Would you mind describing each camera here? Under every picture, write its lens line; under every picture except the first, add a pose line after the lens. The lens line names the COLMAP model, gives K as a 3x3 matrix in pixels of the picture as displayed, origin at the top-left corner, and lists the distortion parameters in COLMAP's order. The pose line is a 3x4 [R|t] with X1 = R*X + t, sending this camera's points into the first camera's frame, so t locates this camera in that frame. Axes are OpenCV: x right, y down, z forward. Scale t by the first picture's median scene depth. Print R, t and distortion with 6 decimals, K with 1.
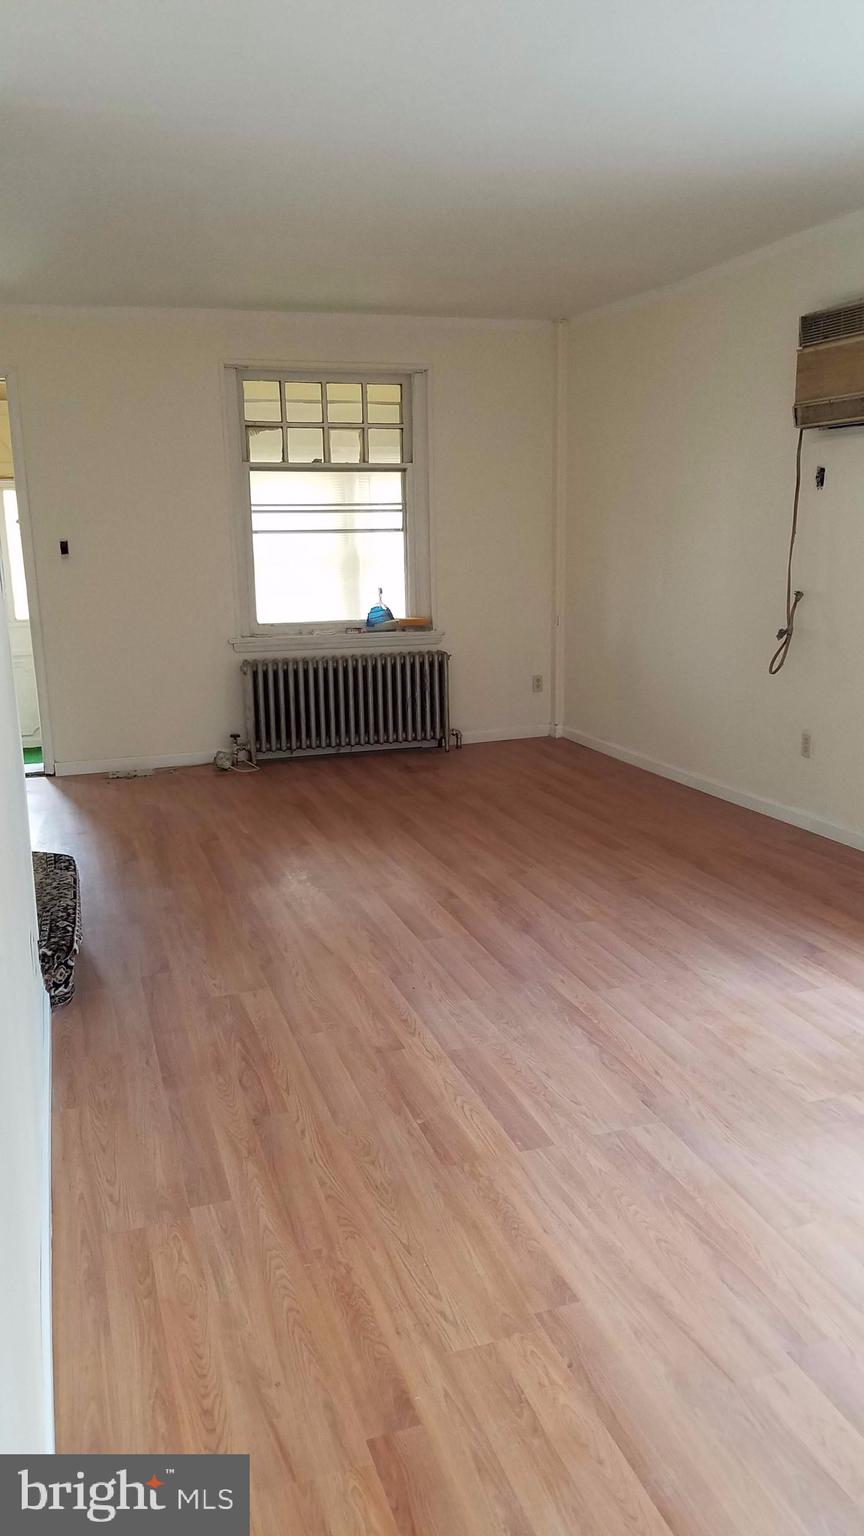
lens RADIAL K [[1173.7, 0, 417.2], [0, 1173.7, 805.3], [0, 0, 1]] dist [0.265570, -0.461850]
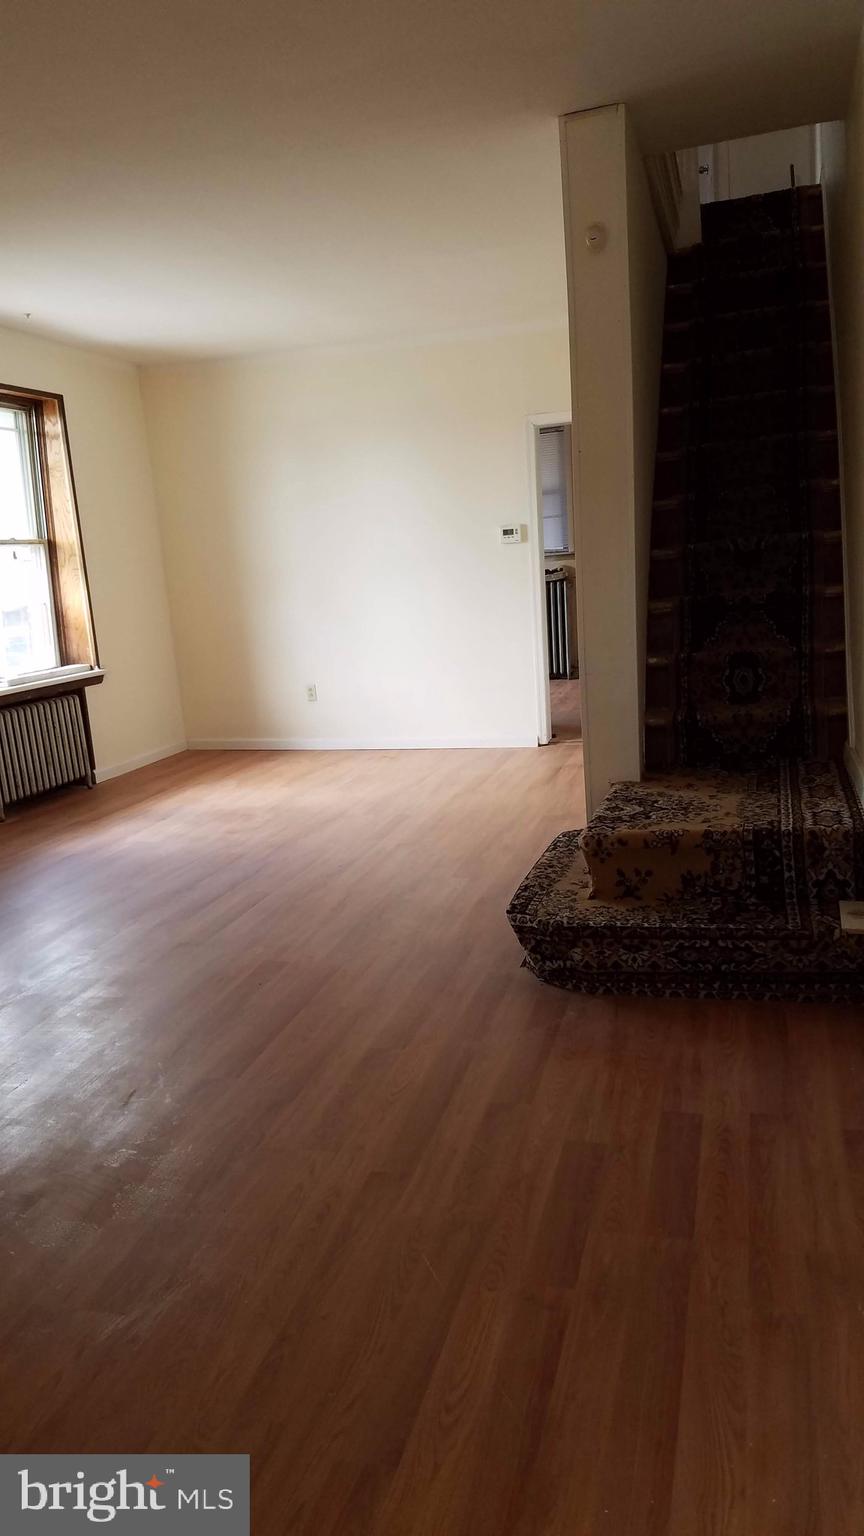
lens RADIAL K [[1173.7, 0, 417.2], [0, 1173.7, 805.3], [0, 0, 1]] dist [0.265570, -0.461850]
pose [[-0.836659, -0.040150, 0.546251, -0.872786], [0.211453, 0.896316, 0.389749, -0.447422], [-0.505262, 0.441594, -0.741421, 2.074154]]
